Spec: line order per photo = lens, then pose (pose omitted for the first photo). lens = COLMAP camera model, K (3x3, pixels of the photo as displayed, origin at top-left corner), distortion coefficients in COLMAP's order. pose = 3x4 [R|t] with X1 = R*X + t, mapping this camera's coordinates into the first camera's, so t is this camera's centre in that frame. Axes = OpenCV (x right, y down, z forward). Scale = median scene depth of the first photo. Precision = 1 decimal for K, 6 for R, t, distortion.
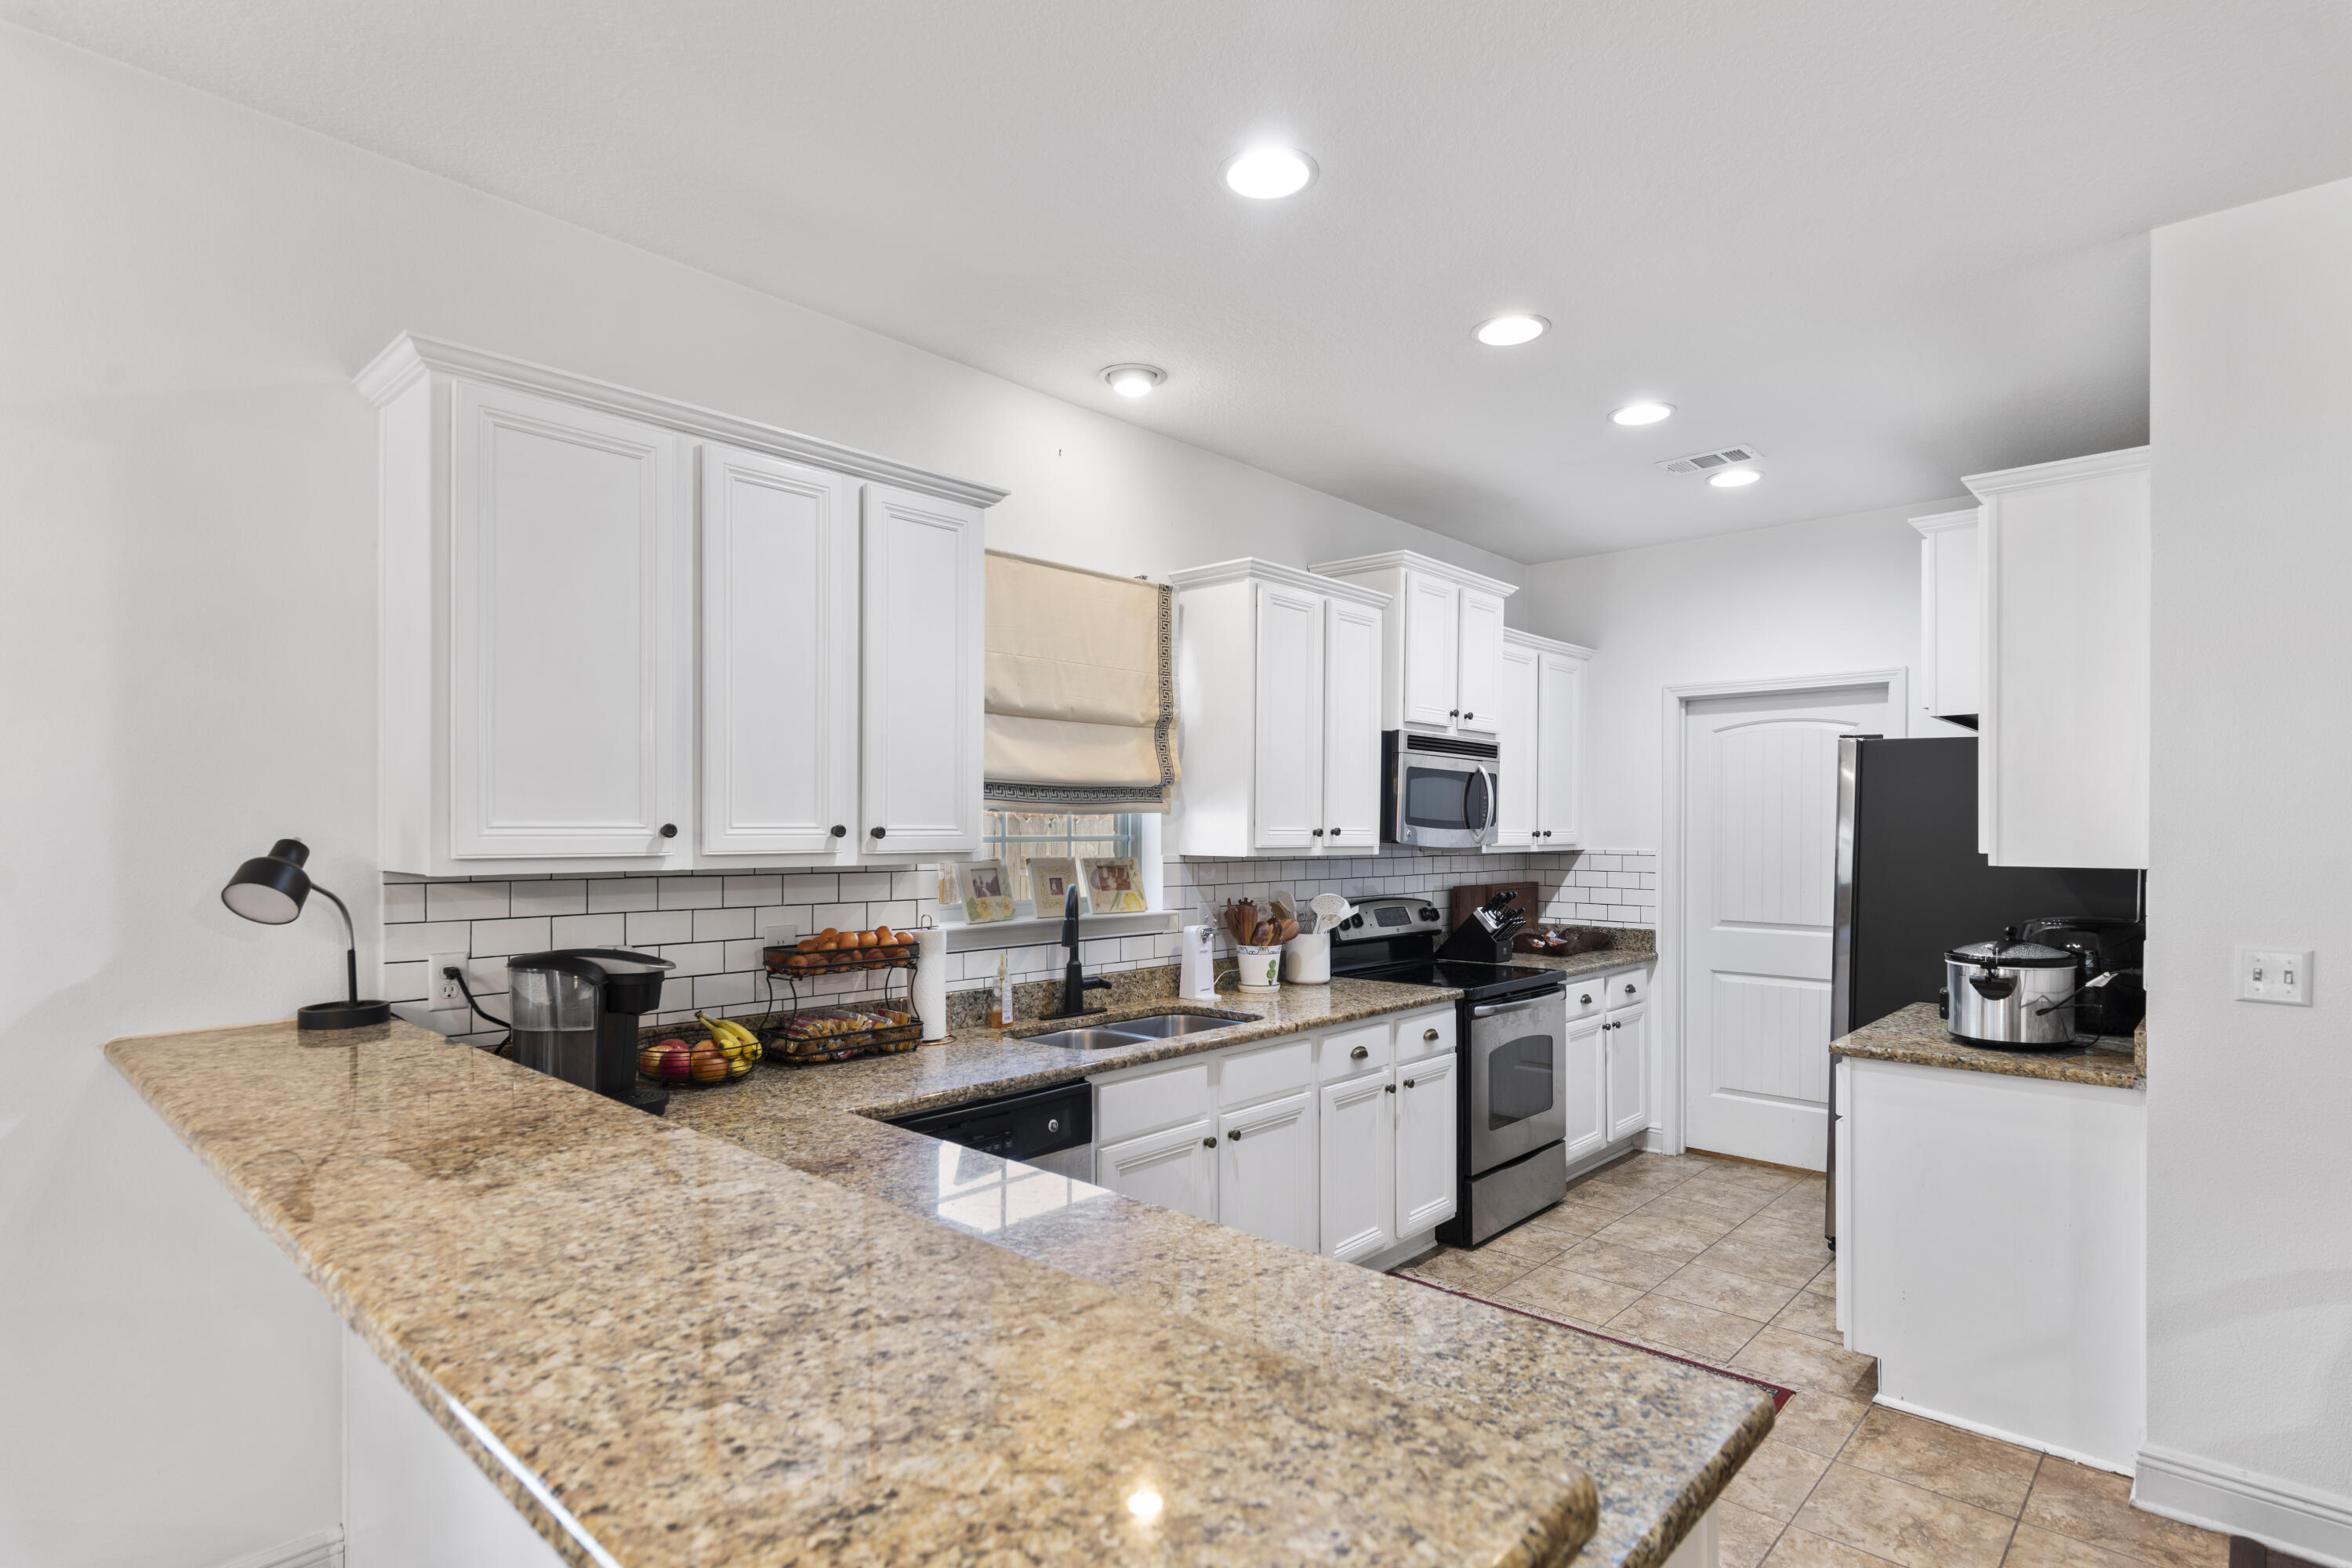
lens RADIAL K [[1177.0, 0, 1180.9], [0, 1177.0, 823.3], [0, 0, 1]] dist [0.004688, 0.001410]
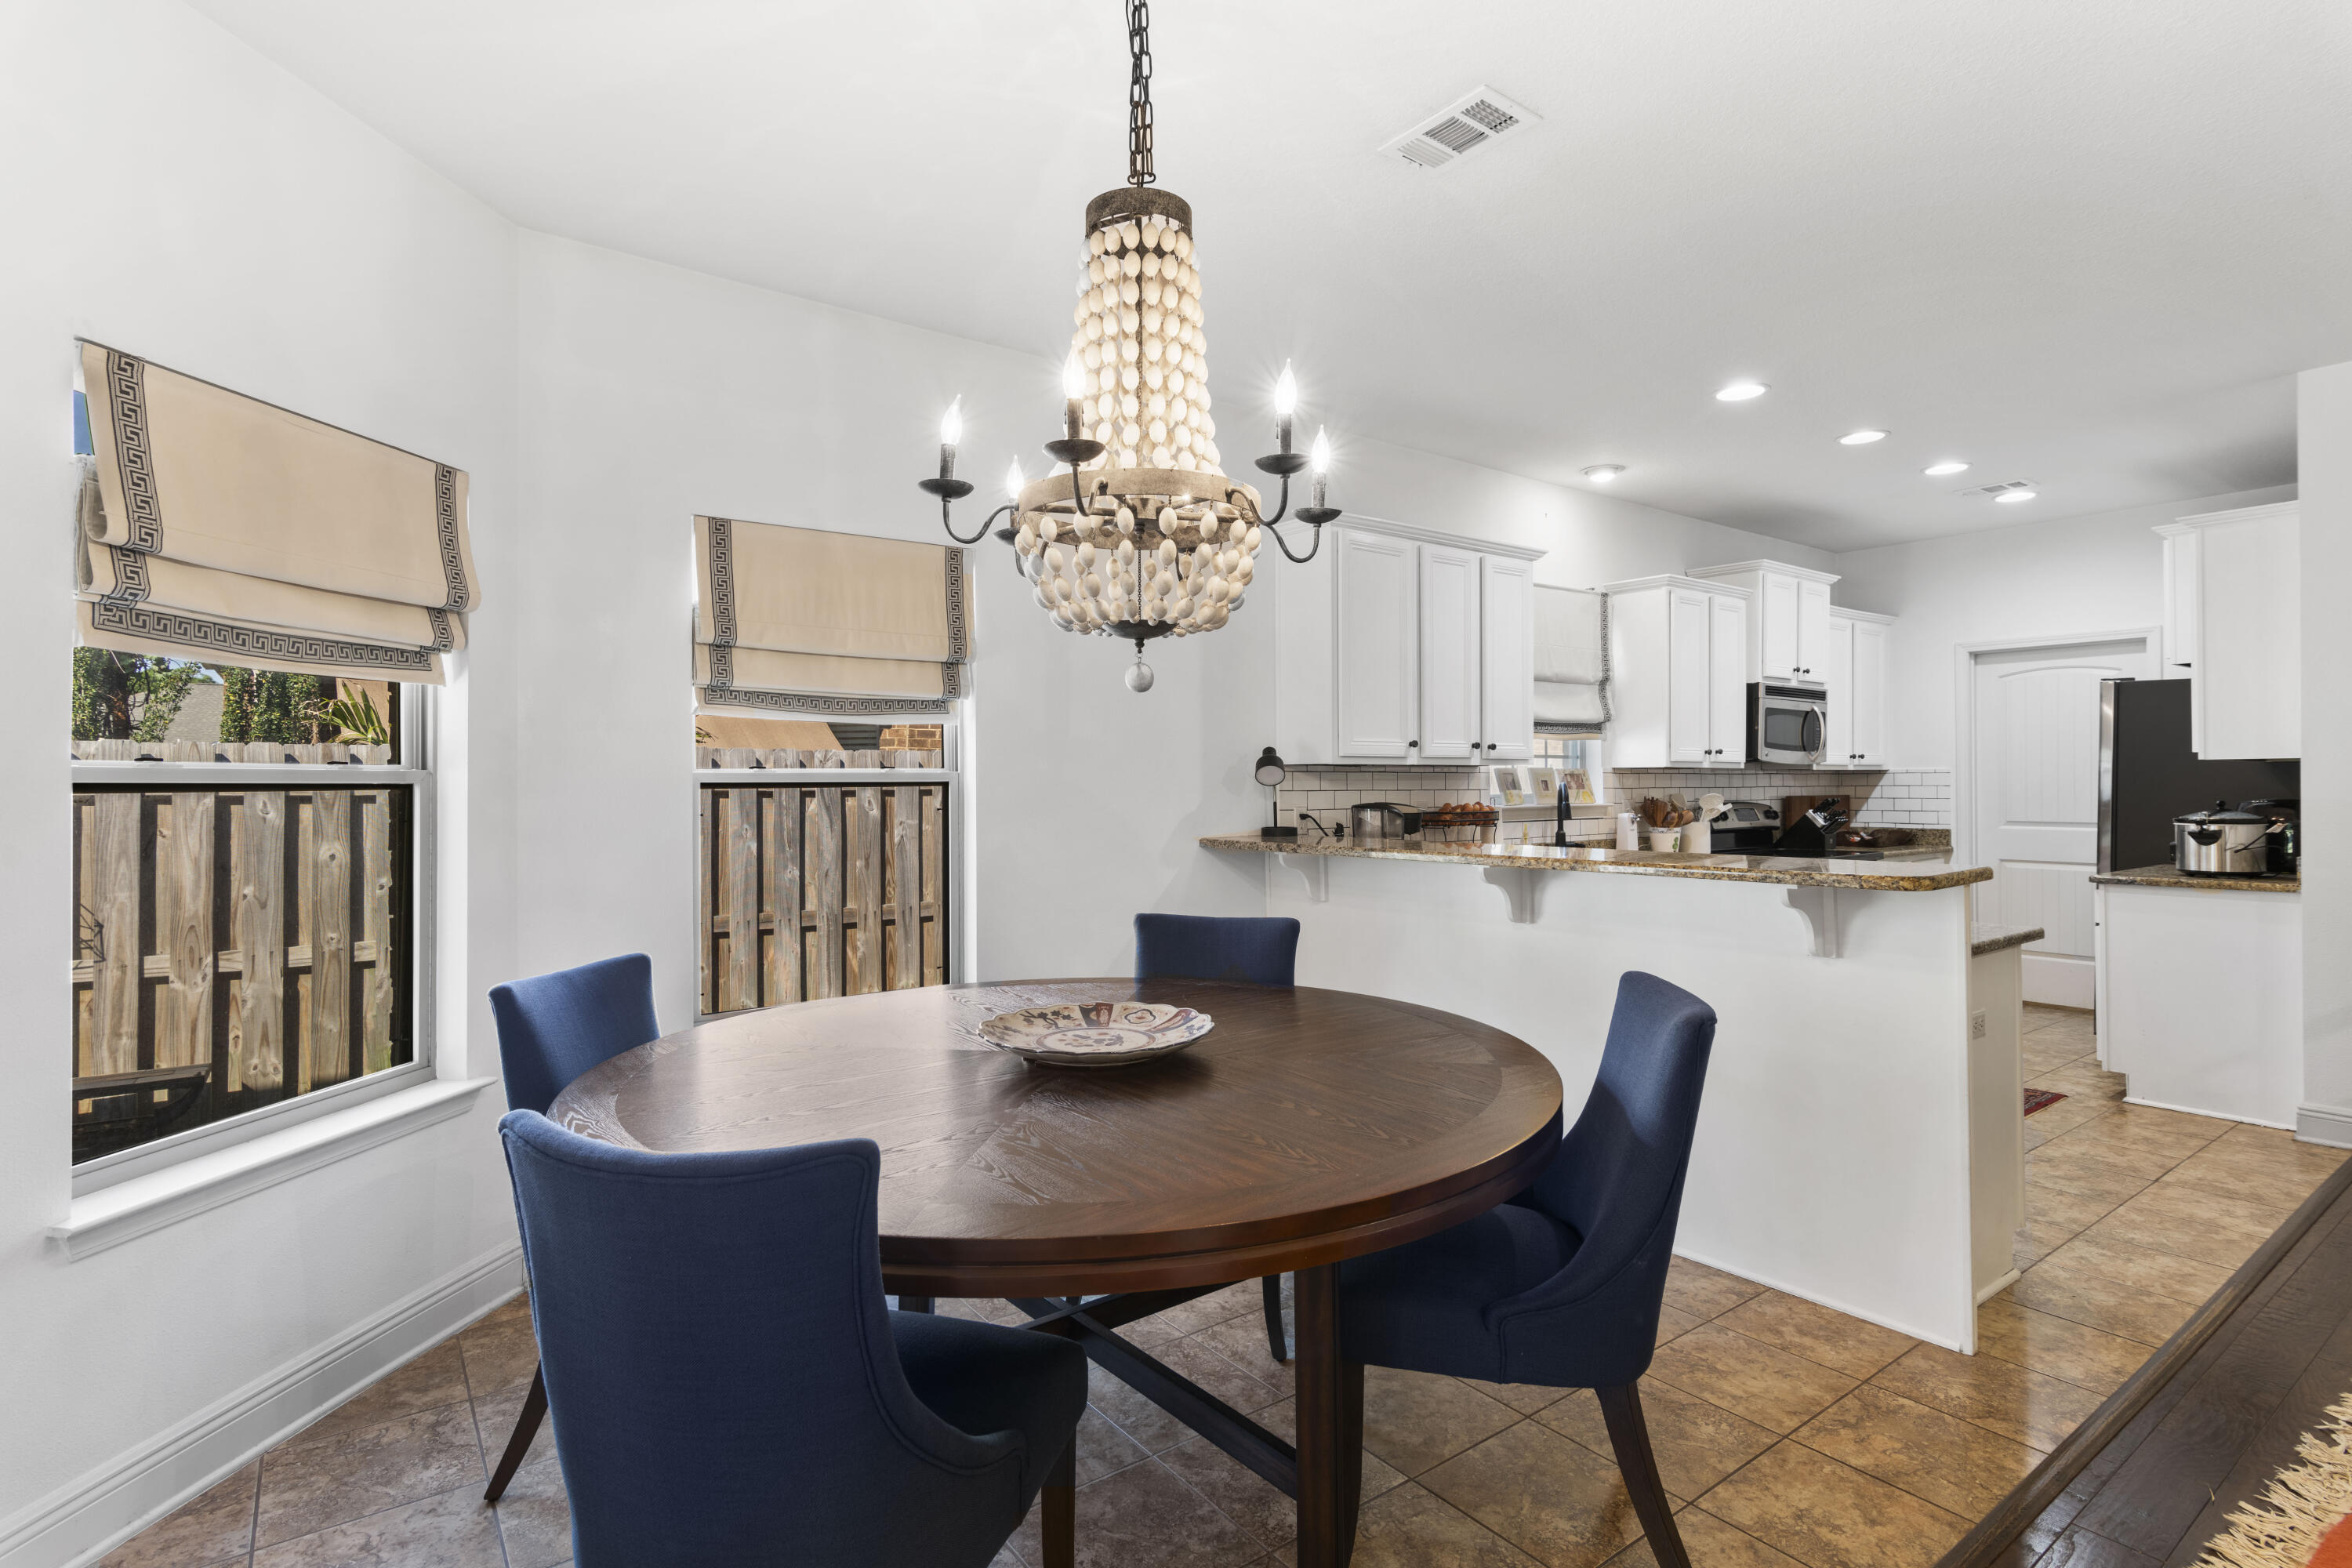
lens RADIAL K [[1154.8, 0, 1169.2], [0, 1154.8, 769.1], [0, 0, 1]] dist [0.001693, -0.000260]
pose [[0.982034, -0.009333, -0.188474, -0.277496], [0.008043, 0.999939, -0.007608, 0.034948], [0.188533, 0.005955, 0.982049, -0.568549]]
